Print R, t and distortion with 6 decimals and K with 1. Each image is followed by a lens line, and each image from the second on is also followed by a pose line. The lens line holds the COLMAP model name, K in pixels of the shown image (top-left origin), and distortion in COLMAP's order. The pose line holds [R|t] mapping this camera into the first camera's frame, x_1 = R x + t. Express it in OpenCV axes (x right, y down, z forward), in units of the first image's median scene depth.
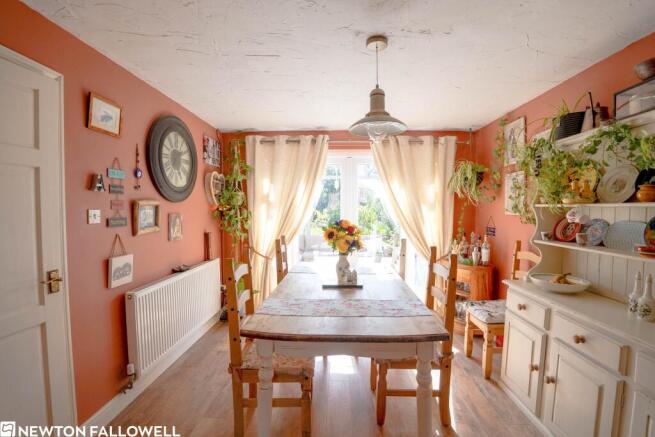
lens RADIAL K [[288.6, 0, 325.4], [0, 288.6, 221.0], [0, 0, 1]] dist [-0.058060, 0.009855]
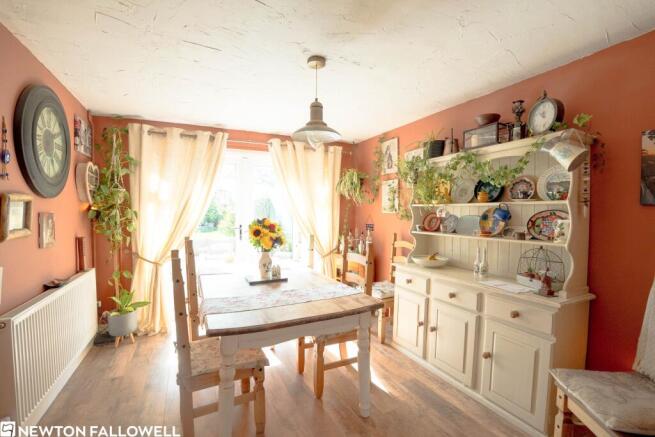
lens RADIAL K [[288.6, 0, 330.6], [0, 288.6, 220.5], [0, 0, 1]] dist [-0.058060, 0.009855]
pose [[0.879469, -0.014518, 0.475734, -0.235640], [0.019574, 0.999792, -0.005677, 0.016475], [-0.475553, 0.014305, 0.879571, -0.025654]]
